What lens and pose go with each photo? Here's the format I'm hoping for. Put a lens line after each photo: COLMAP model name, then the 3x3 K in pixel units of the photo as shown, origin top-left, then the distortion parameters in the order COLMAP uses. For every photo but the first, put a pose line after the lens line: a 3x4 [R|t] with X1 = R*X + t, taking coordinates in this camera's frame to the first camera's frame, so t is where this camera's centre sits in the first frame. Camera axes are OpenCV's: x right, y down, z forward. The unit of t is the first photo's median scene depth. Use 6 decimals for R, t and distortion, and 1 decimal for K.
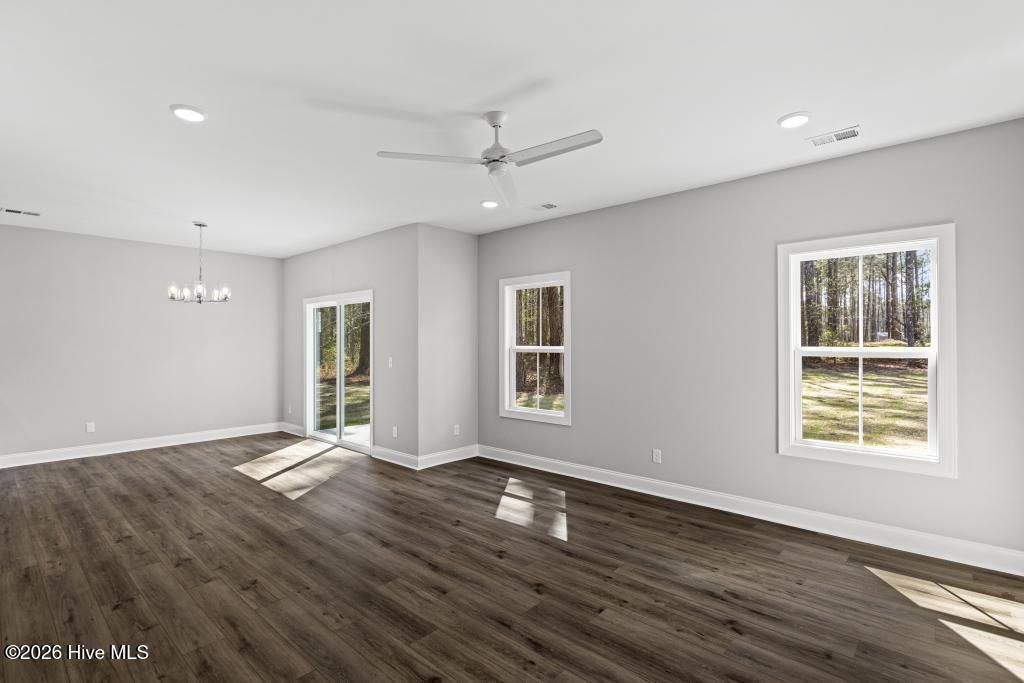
lens RADIAL K [[489.2, 0, 512.0], [0, 489.2, 344.2], [0, 0, 1]] dist [-0.006741, -0.000409]
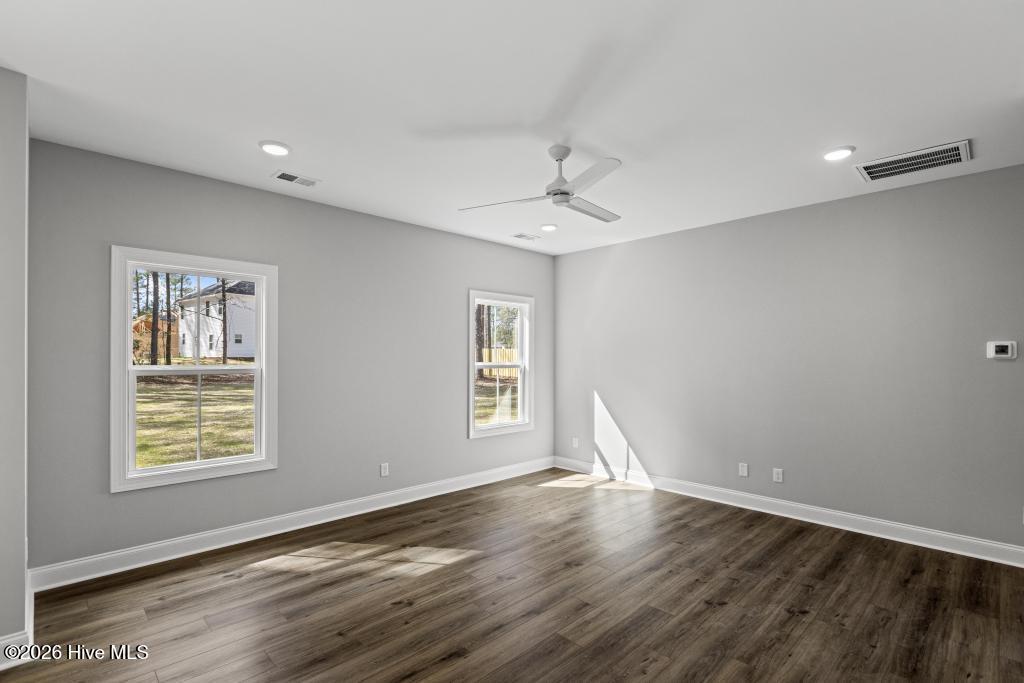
lens RADIAL K [[489.2, 0, 515.9], [0, 489.2, 358.6], [0, 0, 1]] dist [-0.006741, -0.000409]
pose [[0.044660, -0.001269, 0.999001, -0.849414], [0.001281, 0.999998, 0.001213, -0.006855], [-0.999001, 0.001226, 0.044662, 0.799816]]
